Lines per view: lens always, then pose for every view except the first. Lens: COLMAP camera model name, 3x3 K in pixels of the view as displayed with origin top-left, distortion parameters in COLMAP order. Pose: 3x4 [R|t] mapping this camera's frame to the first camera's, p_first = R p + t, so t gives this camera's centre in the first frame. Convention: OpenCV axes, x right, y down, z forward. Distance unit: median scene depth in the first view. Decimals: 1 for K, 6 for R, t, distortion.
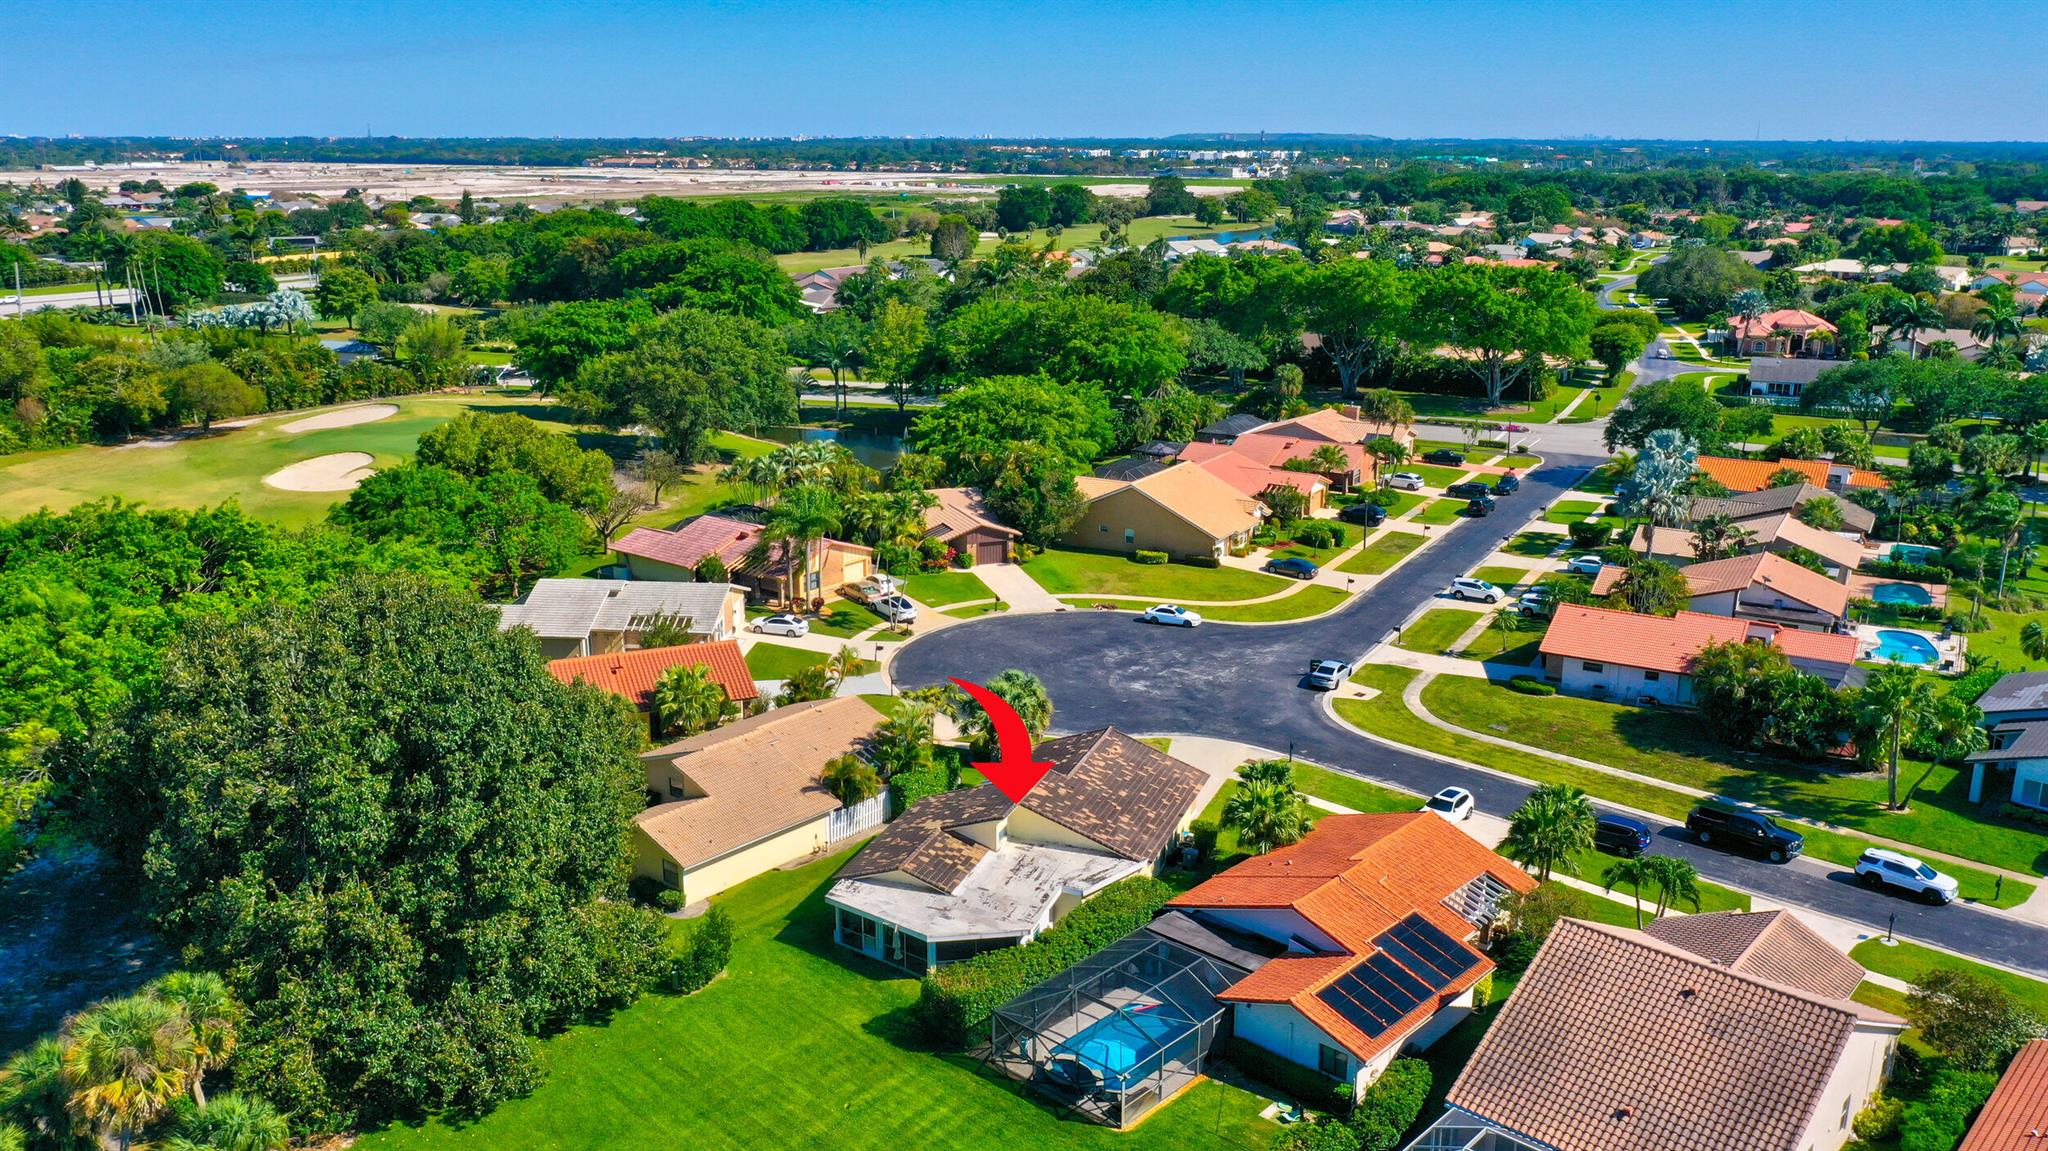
lens RADIAL K [[1627.4, 0, 1010.9], [0, 1627.4, 570.1], [0, 0, 1]] dist [0.002548, -0.007684]
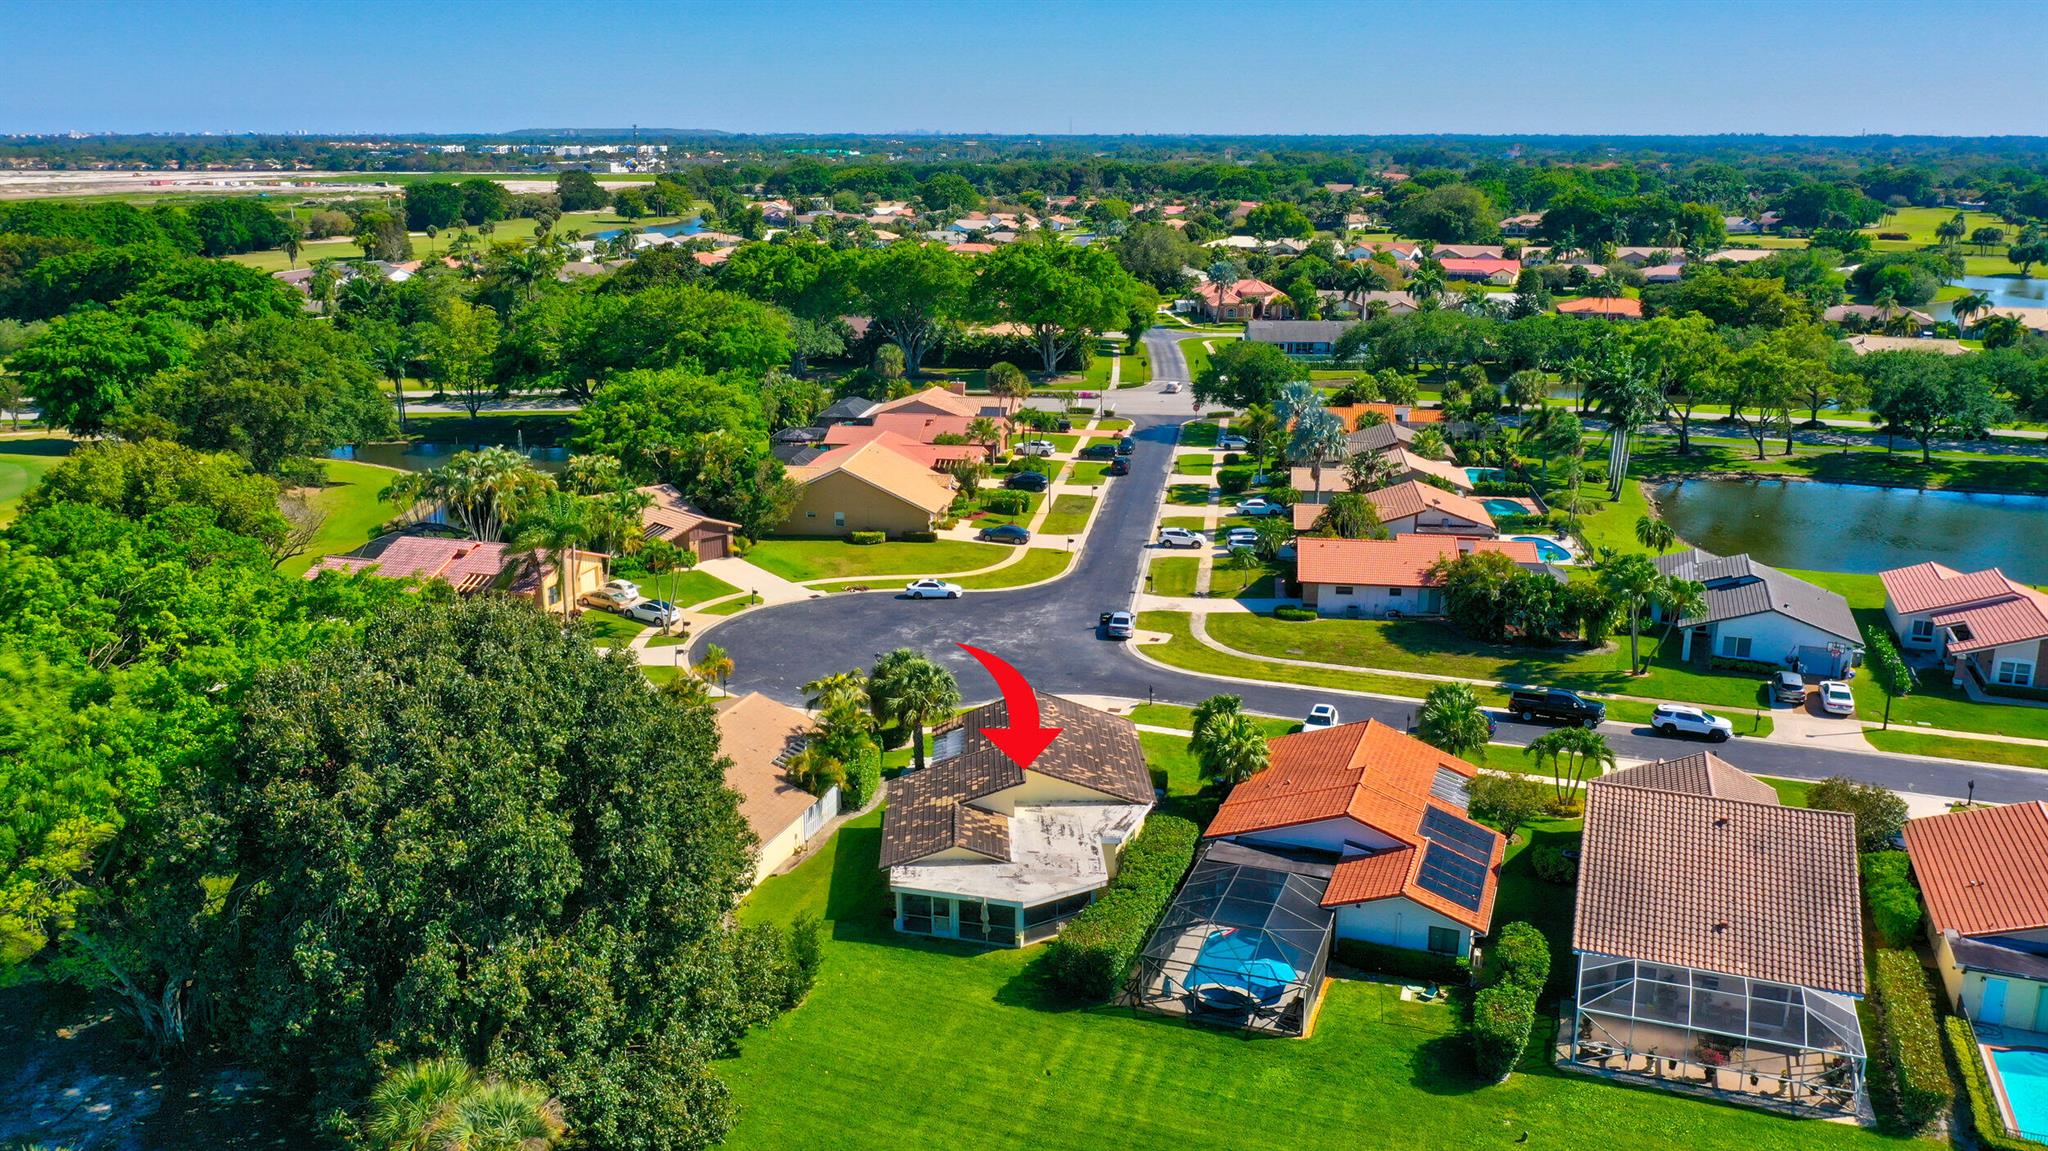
lens RADIAL K [[1627.4, 0, 1010.9], [0, 1627.4, 570.1], [0, 0, 1]] dist [0.002548, -0.007684]
pose [[0.925322, -0.100166, 0.365712, -0.223414], [0.099258, 0.994833, 0.021336, -0.000807], [-0.365959, 0.016557, 0.930483, 0.035148]]
